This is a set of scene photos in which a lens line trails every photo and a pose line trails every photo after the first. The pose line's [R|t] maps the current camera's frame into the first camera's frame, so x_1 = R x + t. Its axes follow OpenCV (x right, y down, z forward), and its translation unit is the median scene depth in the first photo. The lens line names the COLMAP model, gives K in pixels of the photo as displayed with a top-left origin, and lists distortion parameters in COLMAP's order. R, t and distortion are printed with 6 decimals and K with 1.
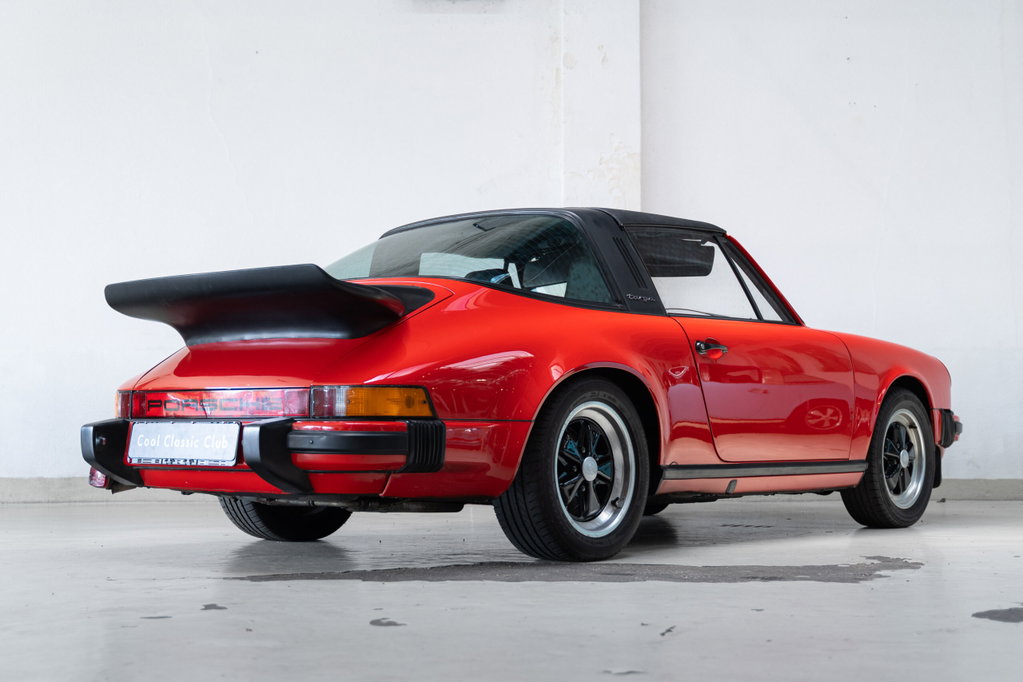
lens RADIAL K [[1345.2, 0, 516.3], [0, 1345.2, 335.1], [0, 0, 1]] dist [-0.005663, 0.000000]
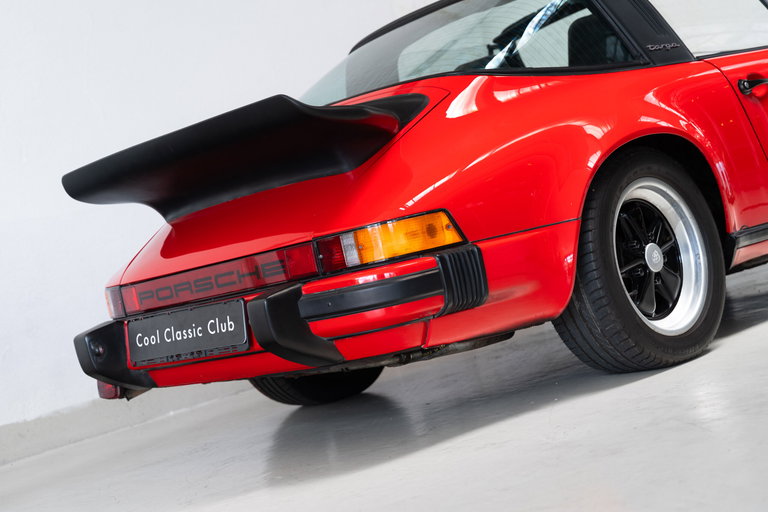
lens RADIAL K [[1238.7, 0, 378.3], [0, 1238.7, 253.6], [0, 0, 1]] dist [0.061790, 0.000000]
pose [[0.968790, -0.221986, -0.110308, -0.026369], [0.230664, 0.970274, 0.073232, 0.000261], [0.090772, -0.096391, 0.991196, 0.209836]]
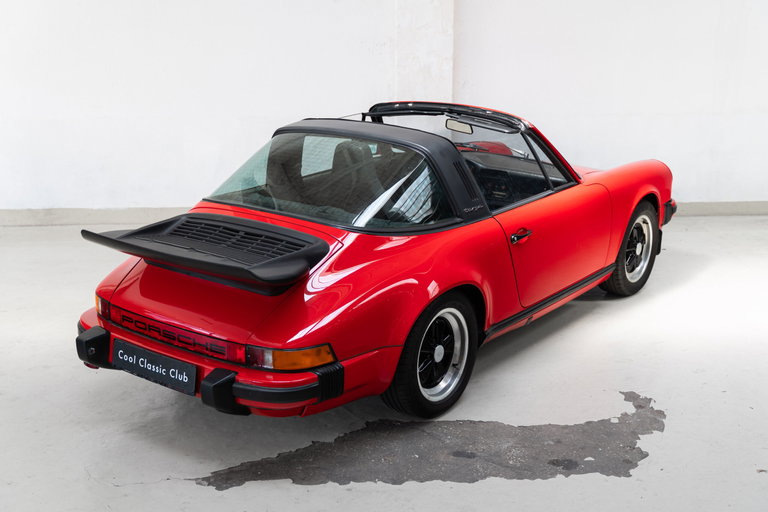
lens RADIAL K [[889.7, 0, 379.3], [0, 889.7, 255.7], [0, 0, 1]] dist [0.023509, 0.000000]
pose [[0.998954, -0.016566, 0.042618, -0.047141], [0.002010, 0.947069, 0.321024, -0.300795], [-0.045680, -0.320603, 0.946112, 0.138939]]
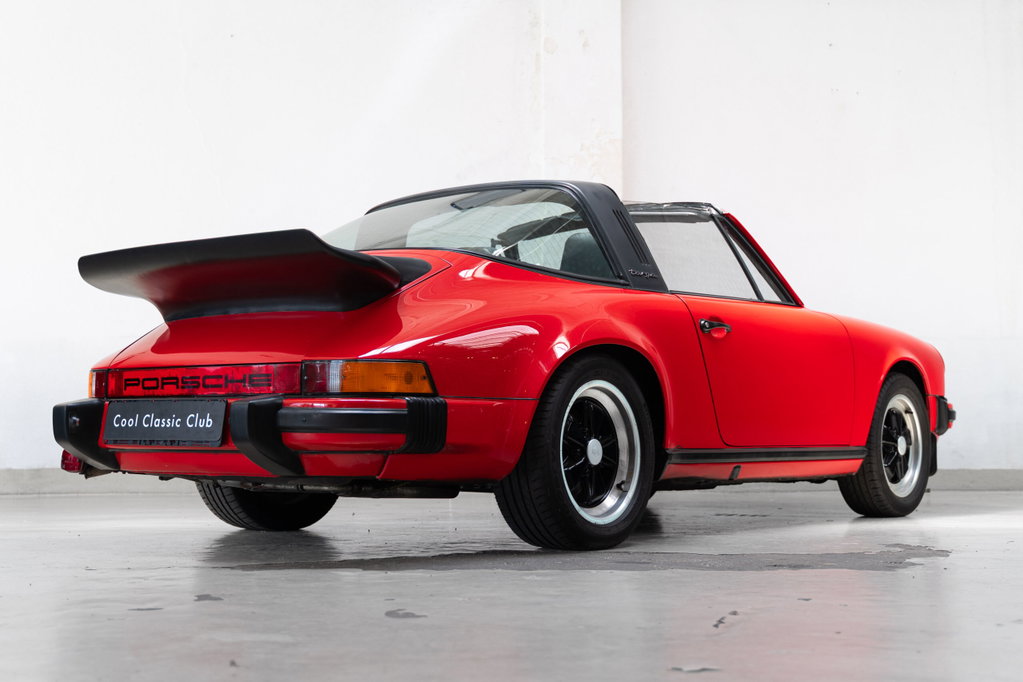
lens RADIAL K [[1308.0, 0, 496.7], [0, 1308.0, 316.5], [0, 0, 1]] dist [-0.009648, 0.000000]
pose [[0.999852, 0.000758, 0.017169, -0.029853], [-0.000489, 0.999877, -0.015681, 0.018948], [-0.017179, 0.015670, 0.999730, 0.082099]]
